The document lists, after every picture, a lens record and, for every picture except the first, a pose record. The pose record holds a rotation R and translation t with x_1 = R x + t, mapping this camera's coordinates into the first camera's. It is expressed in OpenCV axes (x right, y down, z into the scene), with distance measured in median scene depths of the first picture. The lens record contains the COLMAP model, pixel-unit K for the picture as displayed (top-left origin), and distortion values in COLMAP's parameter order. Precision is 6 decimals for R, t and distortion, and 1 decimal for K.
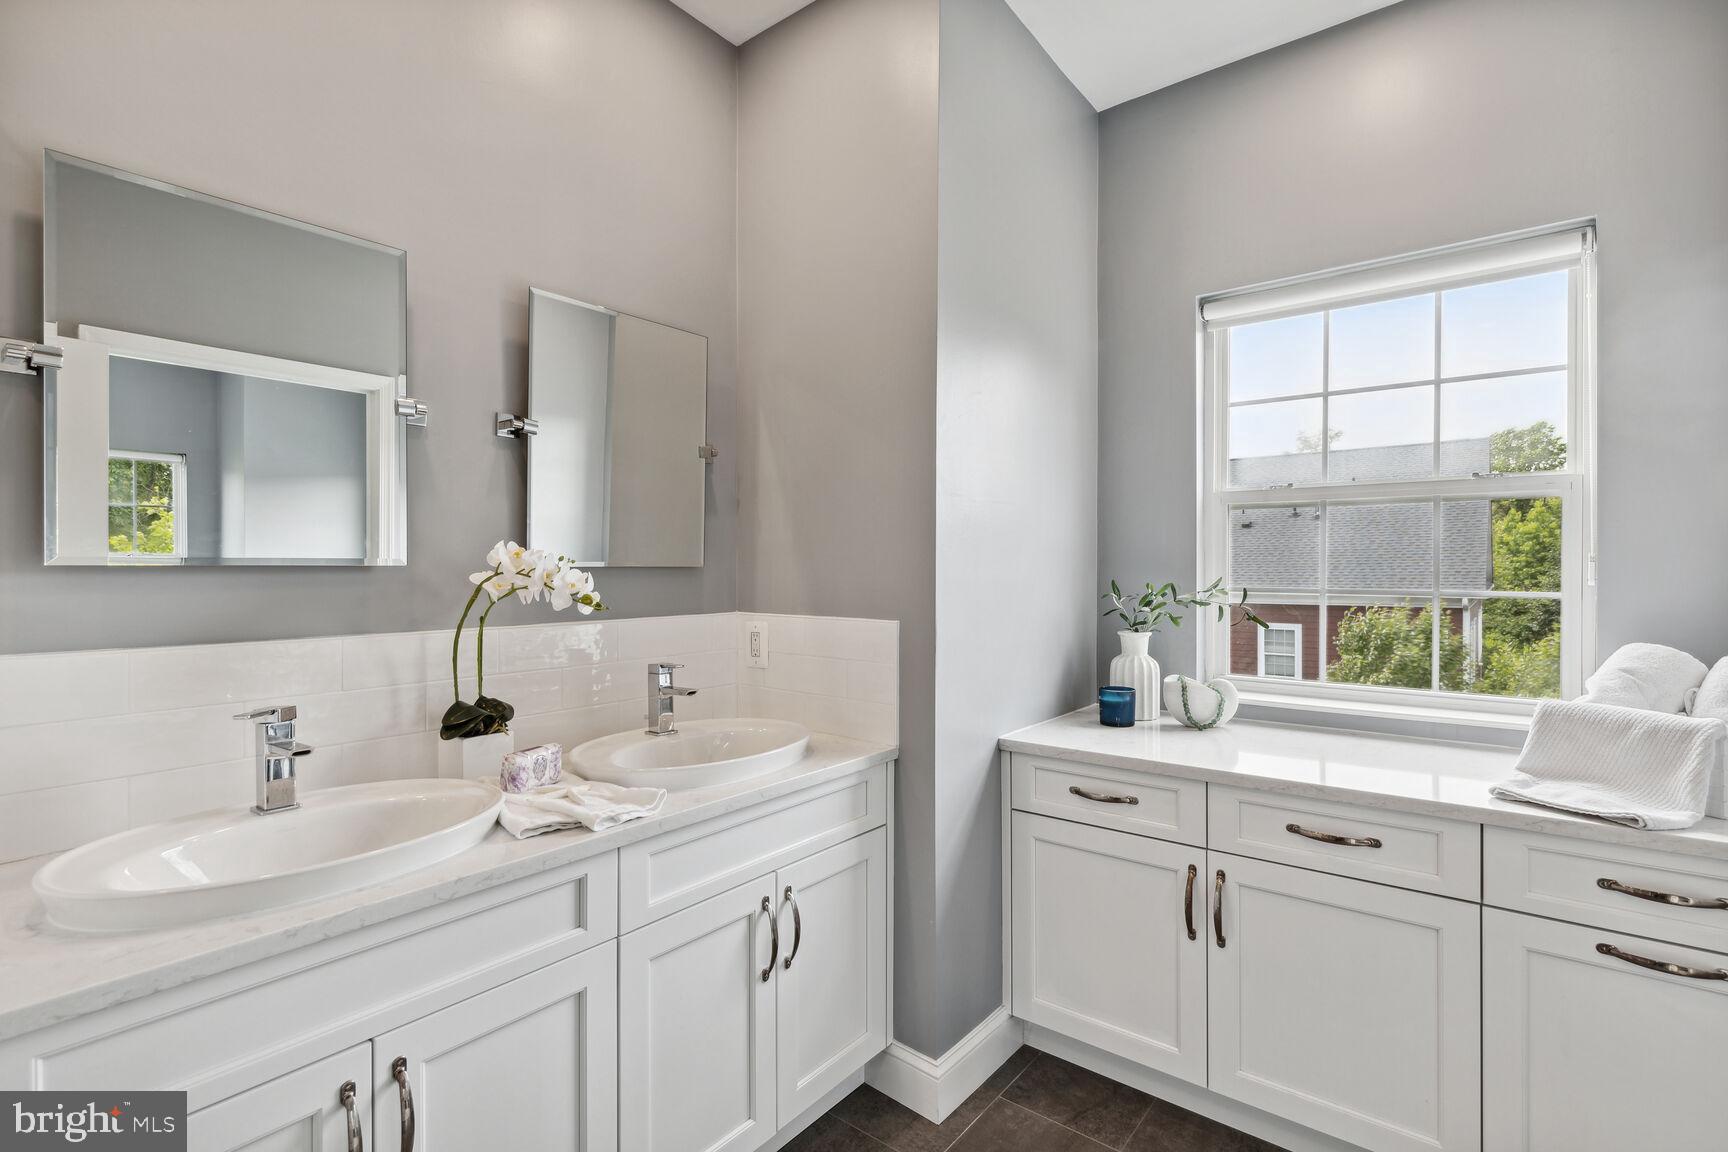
lens RADIAL K [[802.8, 0, 873.6], [0, 802.8, 571.9], [0, 0, 1]] dist [0.001226, 0.000249]
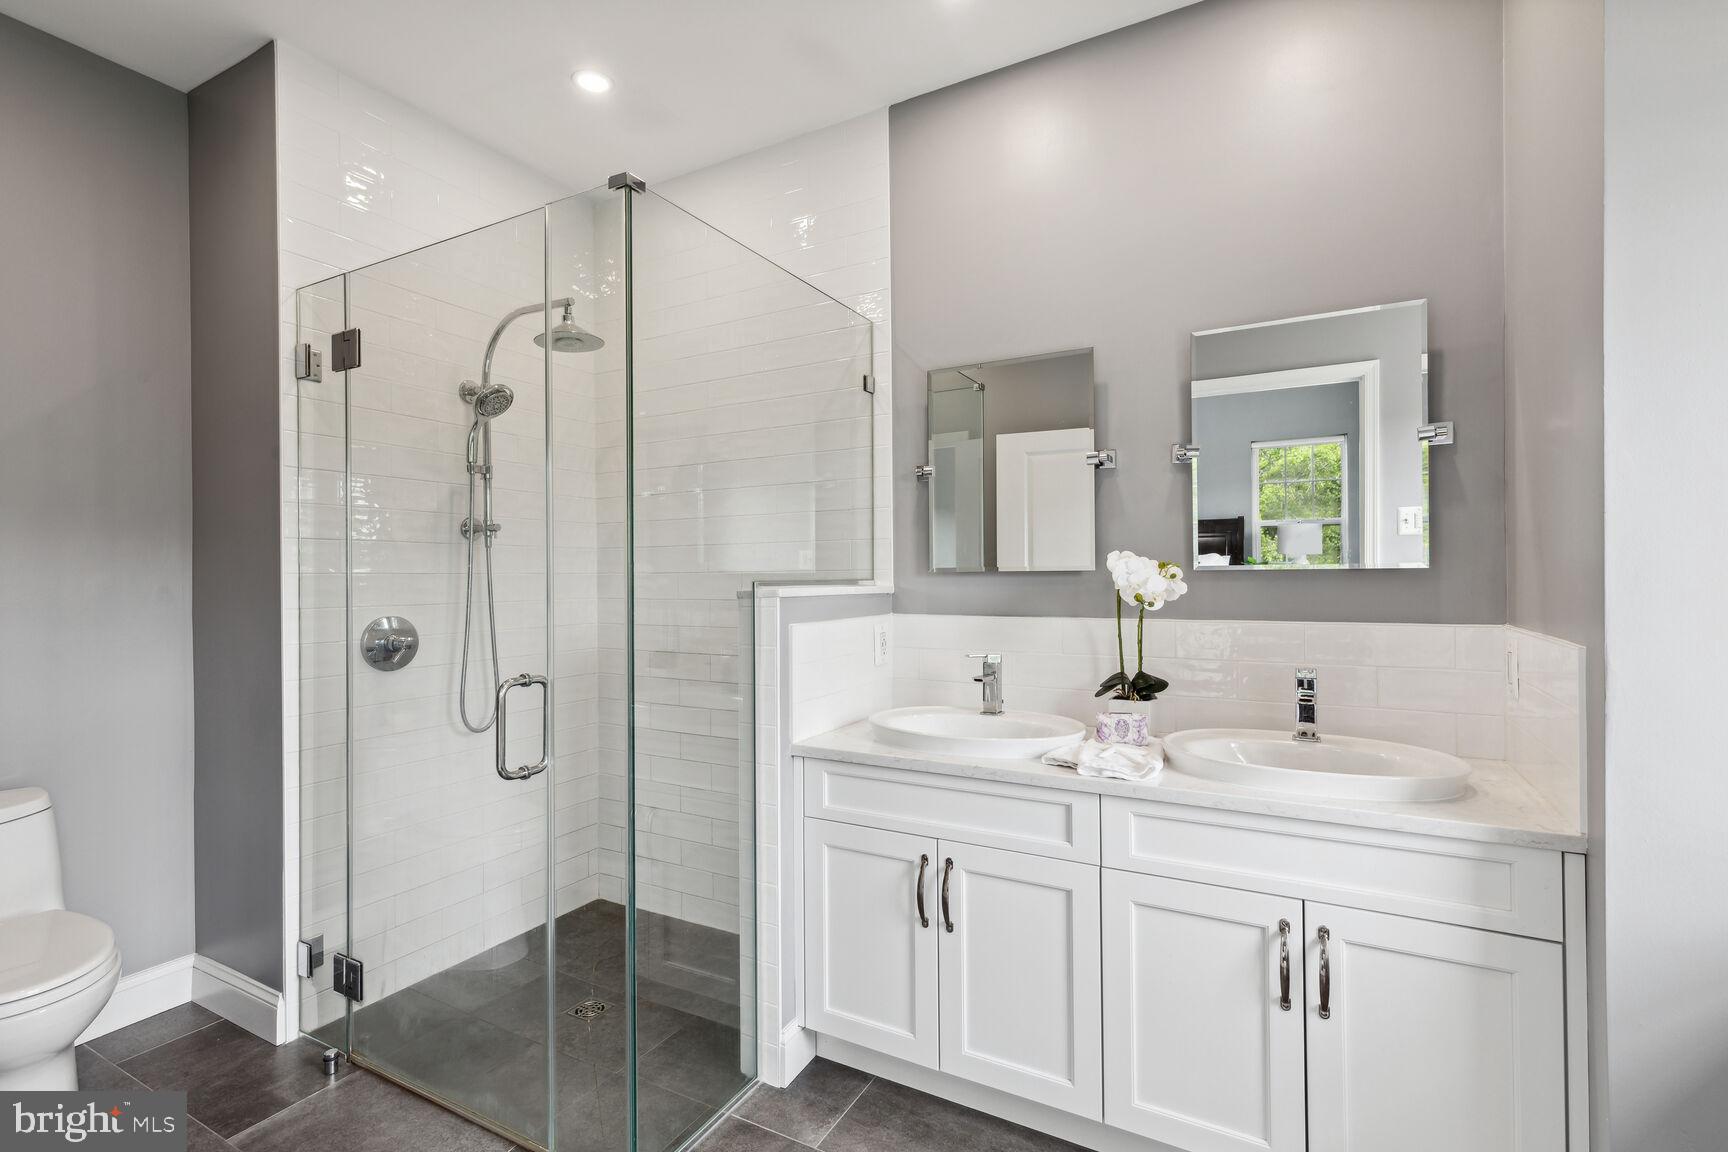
lens RADIAL K [[793.6, 0, 869.9], [0, 793.6, 590.5], [0, 0, 1]] dist [-0.000015, -0.000021]
pose [[0.158174, 0.015690, -0.987287, 0.755645], [0.002311, 0.999865, 0.016261, 0.004076], [0.987408, -0.004854, 0.158117, 0.406847]]
